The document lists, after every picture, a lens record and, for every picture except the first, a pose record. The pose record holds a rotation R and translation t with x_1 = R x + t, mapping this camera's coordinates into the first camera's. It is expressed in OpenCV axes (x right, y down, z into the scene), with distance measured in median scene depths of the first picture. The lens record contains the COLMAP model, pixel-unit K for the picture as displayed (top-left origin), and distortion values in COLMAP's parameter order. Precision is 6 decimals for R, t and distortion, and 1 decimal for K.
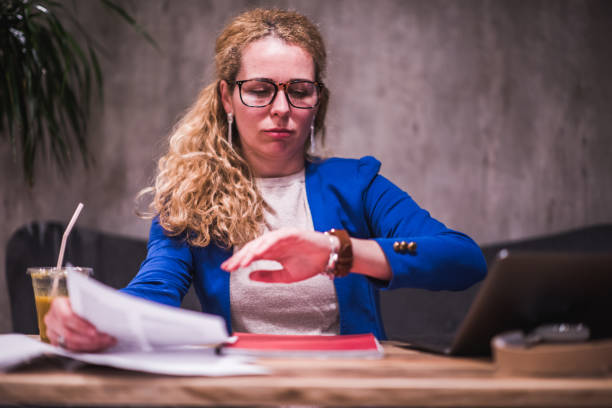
lens RADIAL K [[1454.6, 0, 306.0], [0, 1454.6, 204.0], [0, 0, 1]] dist [-0.095919, -0.292477]
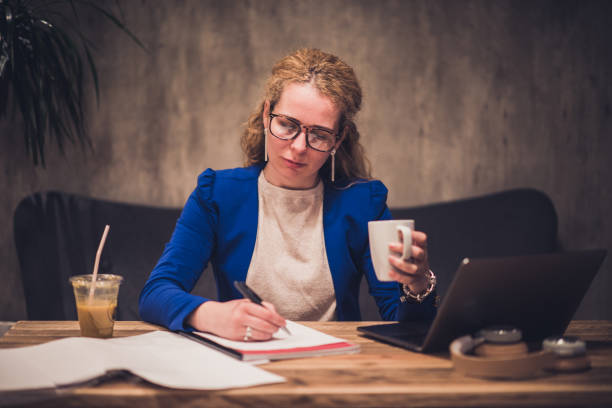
lens RADIAL K [[1454.6, 0, 306.0], [0, 1454.6, 204.0], [0, 0, 1]] dist [-0.095919, -0.292477]
pose [[0.997349, -0.015234, 0.071154, -0.053610], [0.007020, 0.993423, 0.114291, -0.106943], [-0.072427, -0.113488, 0.990896, -0.161624]]
